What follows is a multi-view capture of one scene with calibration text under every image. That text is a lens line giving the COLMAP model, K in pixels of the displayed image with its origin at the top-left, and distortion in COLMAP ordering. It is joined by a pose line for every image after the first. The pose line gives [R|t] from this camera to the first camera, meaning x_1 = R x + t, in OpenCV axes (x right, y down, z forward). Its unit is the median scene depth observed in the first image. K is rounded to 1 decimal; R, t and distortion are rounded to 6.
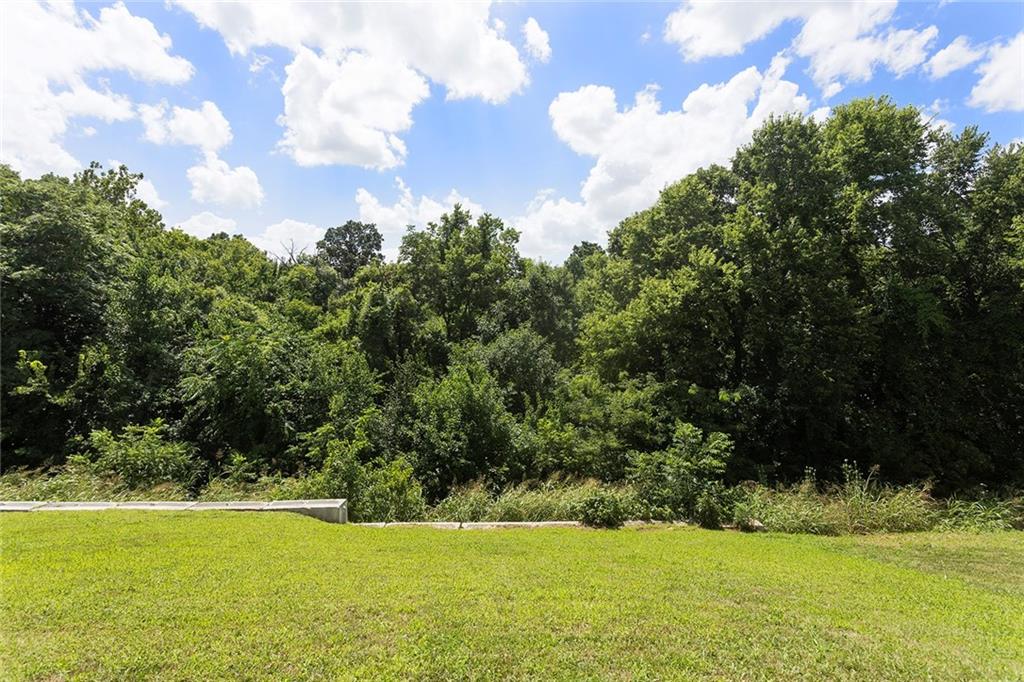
lens RADIAL K [[486.9, 0, 497.9], [0, 486.9, 320.0], [0, 0, 1]] dist [0.001012, 0.002276]
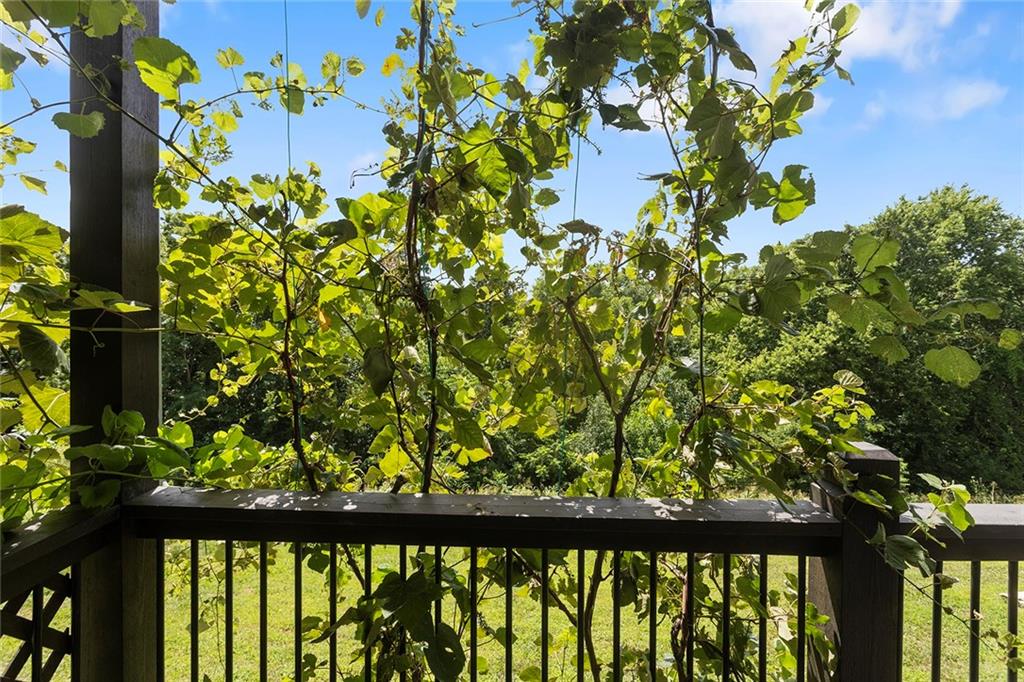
lens RADIAL K [[486.9, 0, 493.8], [0, 486.9, 327.4], [0, 0, 1]] dist [0.001012, 0.002276]
pose [[0.999878, 0.005196, 0.014729, -0.480206], [-0.005097, 0.999964, -0.006796, -0.082967], [-0.014764, 0.006720, 0.999868, -0.254156]]
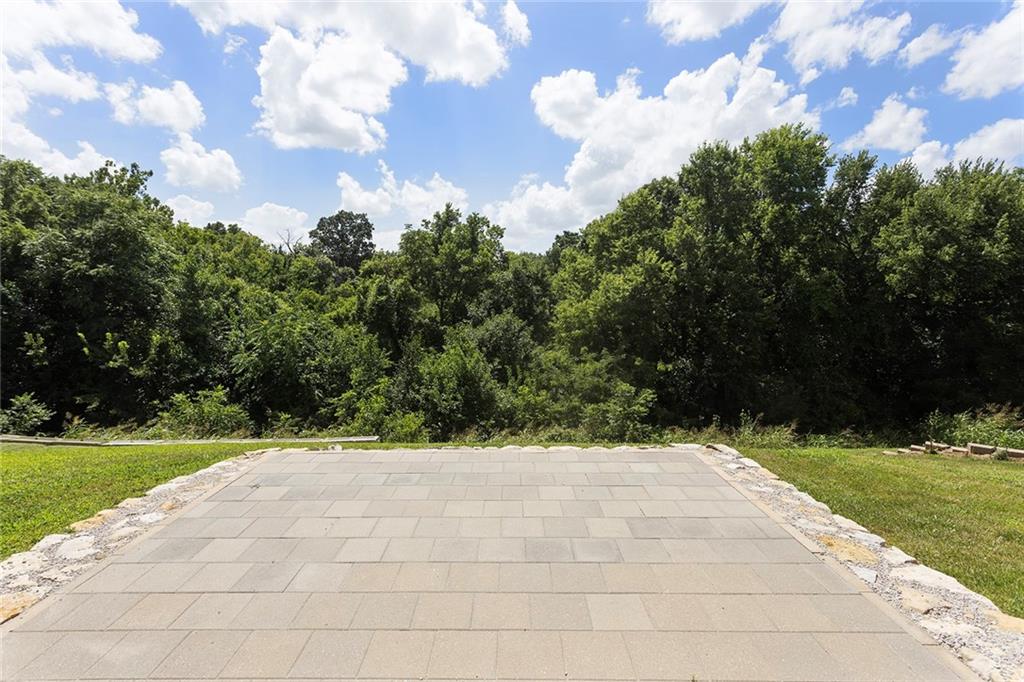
lens RADIAL K [[486.9, 0, 495.4], [0, 486.9, 326.3], [0, 0, 1]] dist [0.001012, 0.002276]
pose [[0.999576, -0.005235, 0.028658, -0.011550], [0.003946, 0.998985, 0.044875, -0.007219], [-0.028863, -0.044743, 0.998581, -0.245783]]
